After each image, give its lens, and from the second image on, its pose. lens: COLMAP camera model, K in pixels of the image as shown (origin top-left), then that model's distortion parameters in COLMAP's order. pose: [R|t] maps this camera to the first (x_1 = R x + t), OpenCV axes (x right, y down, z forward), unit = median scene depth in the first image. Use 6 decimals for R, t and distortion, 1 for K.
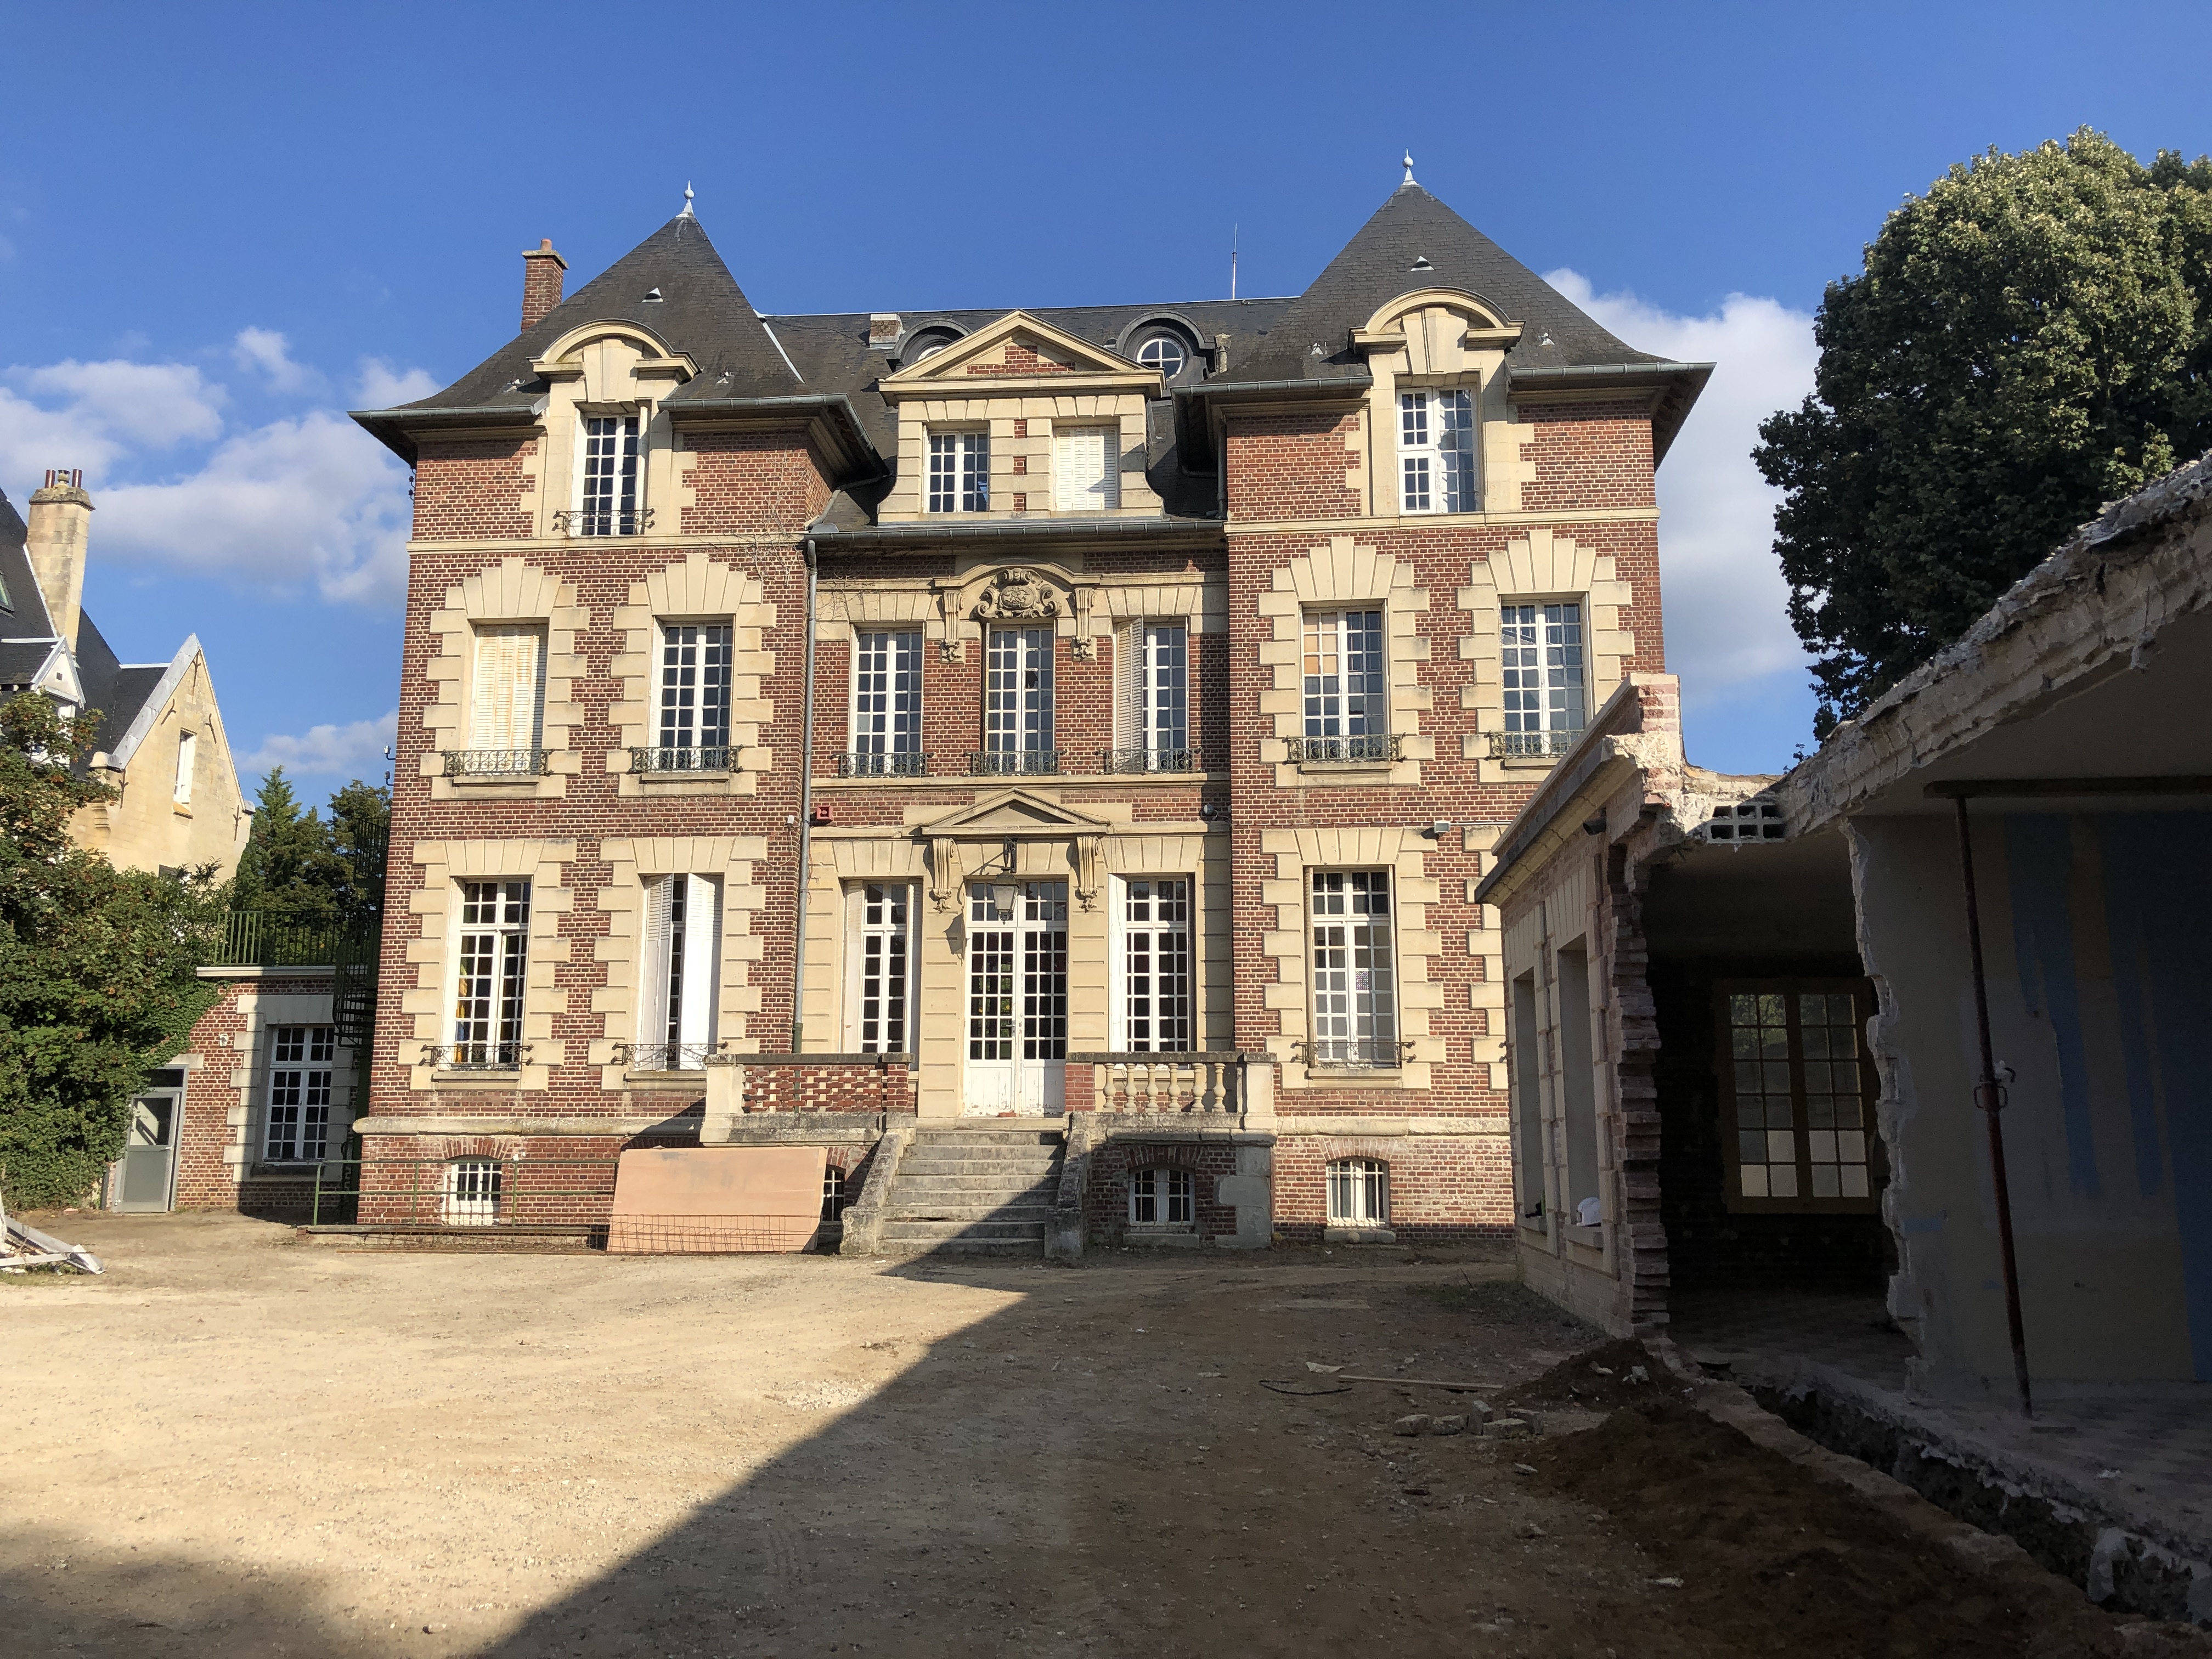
lens RADIAL K [[1797.8, 0, 1106.0], [0, 1797.8, 829.5], [0, 0, 1]] dist [0.003554, -0.075701]
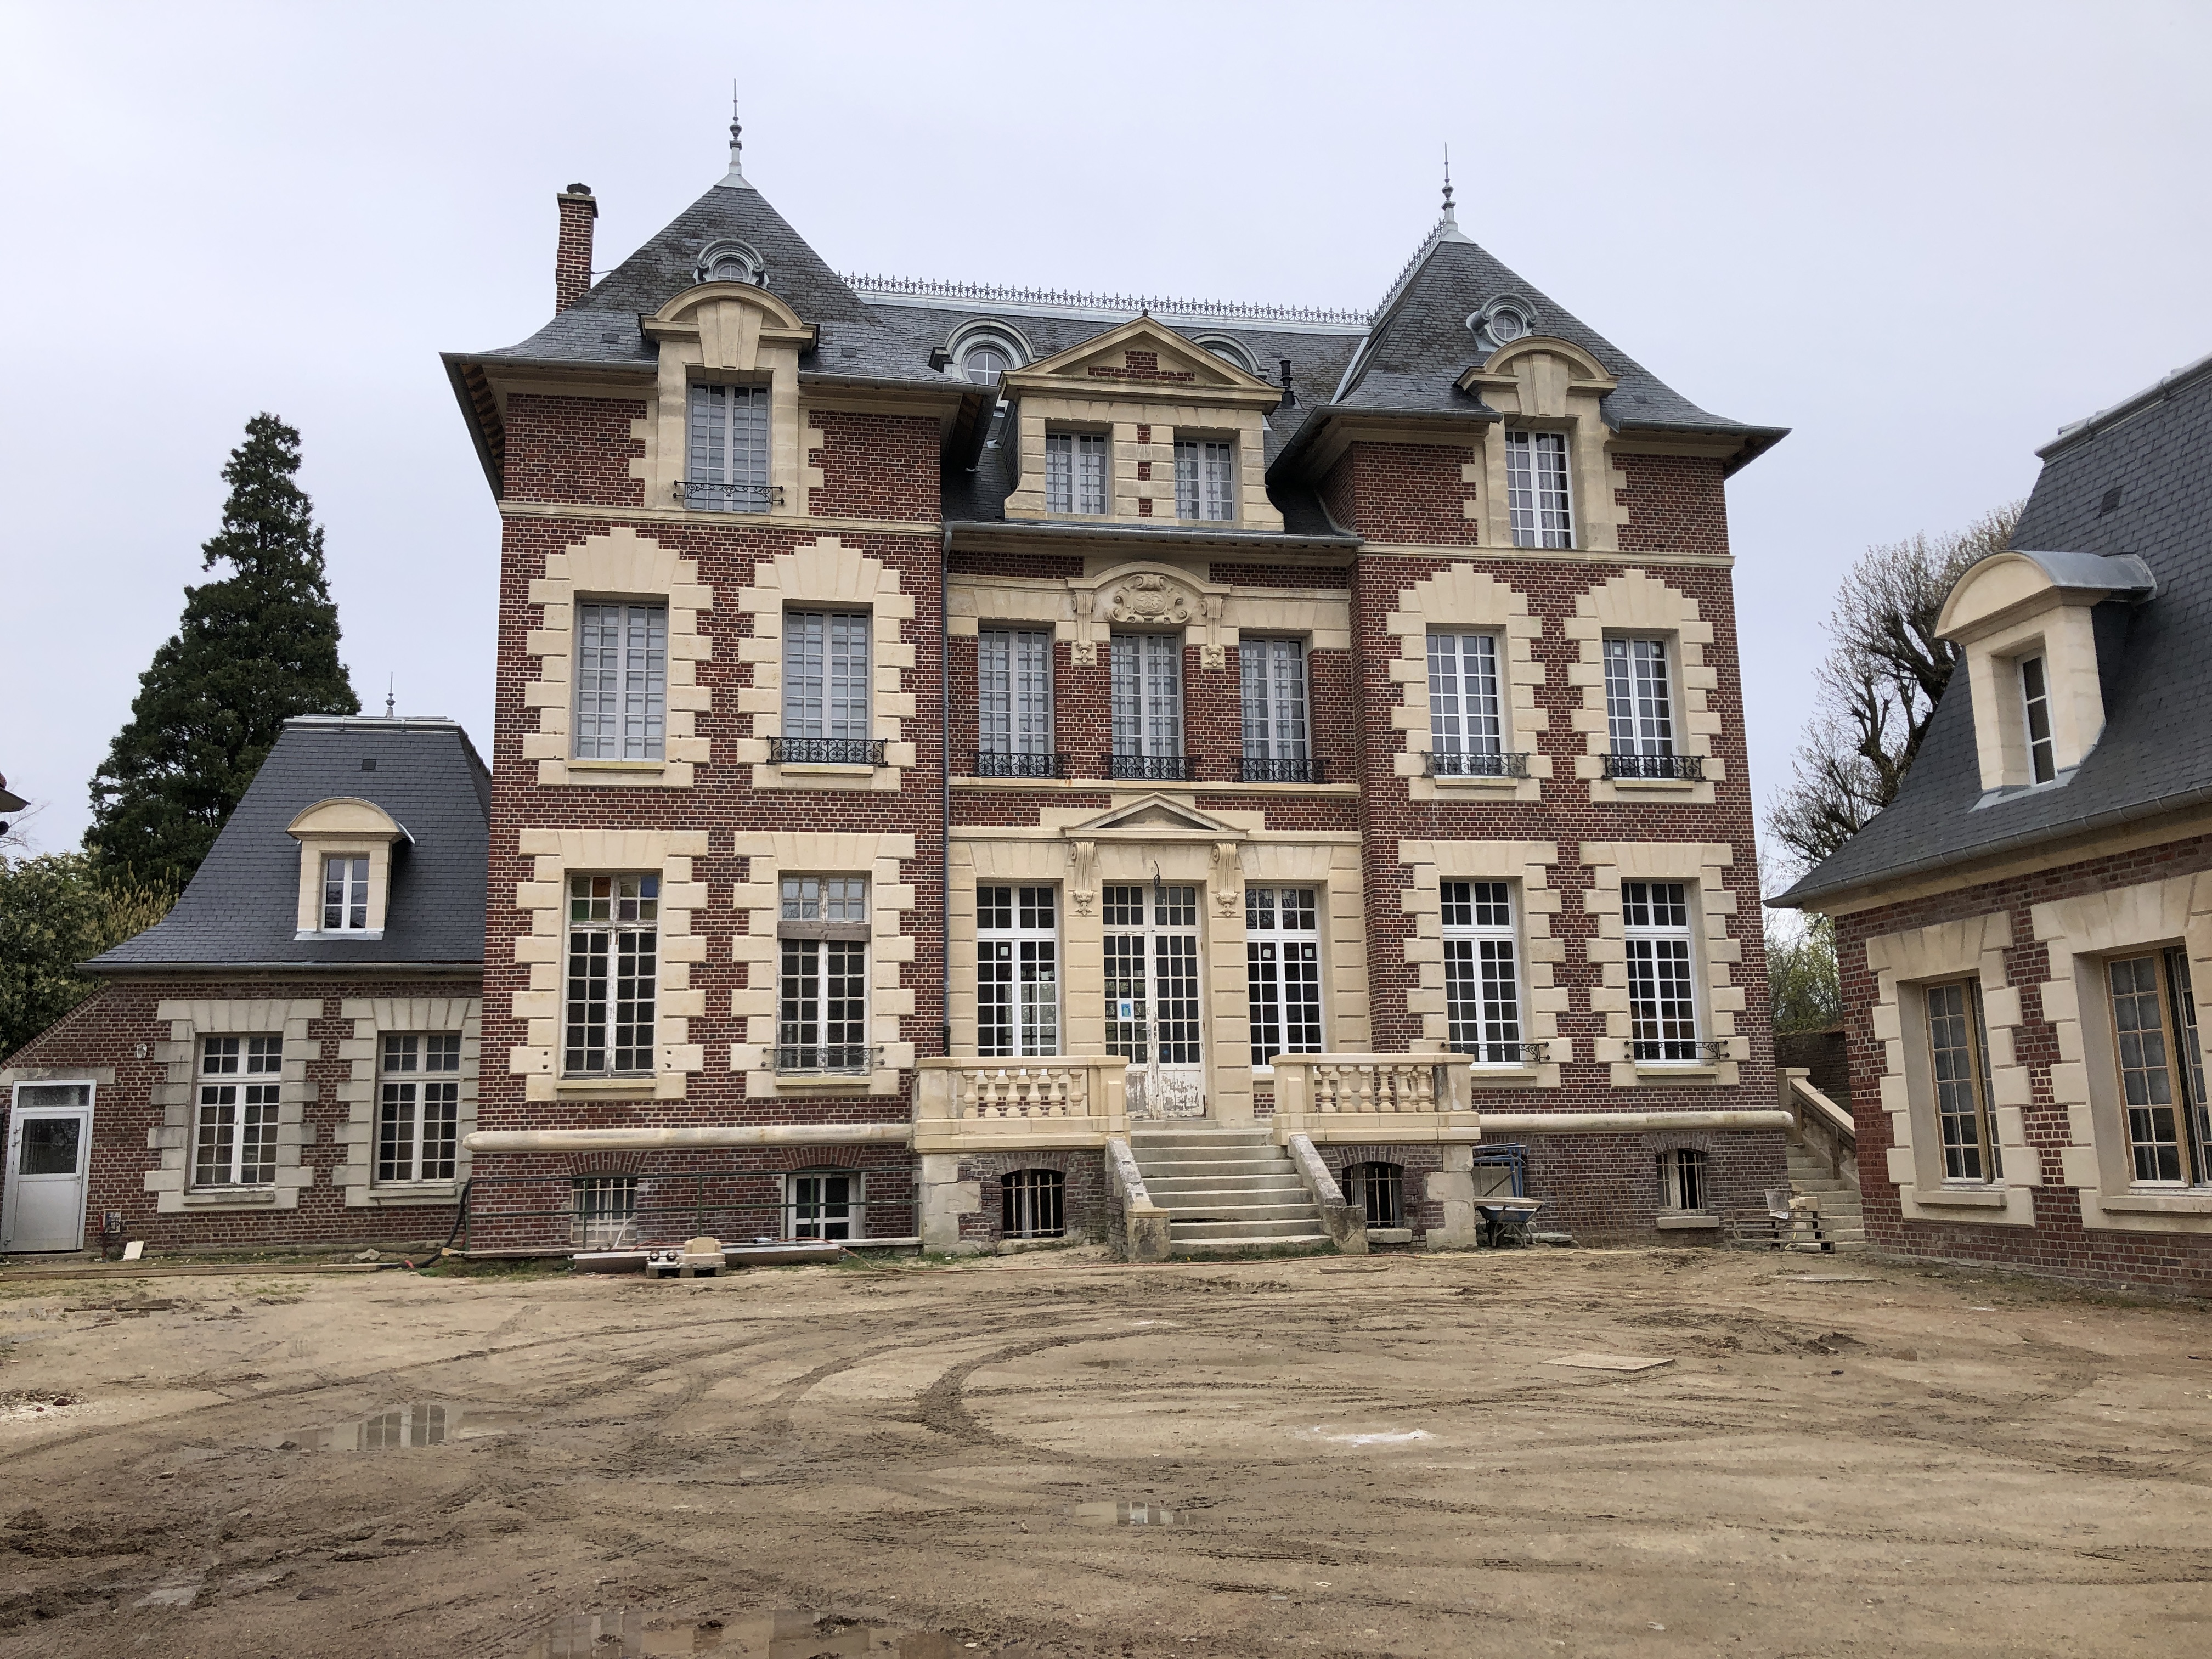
lens RADIAL K [[1823.3, 0, 1106.0], [0, 1823.3, 829.5], [0, 0, 1]] dist [0.008174, 0.002768]
pose [[0.965119, 0.026161, 0.260500, -0.340689], [-0.025311, 0.999658, -0.006617, 0.004954], [-0.260584, -0.000207, 0.965451, 0.024052]]
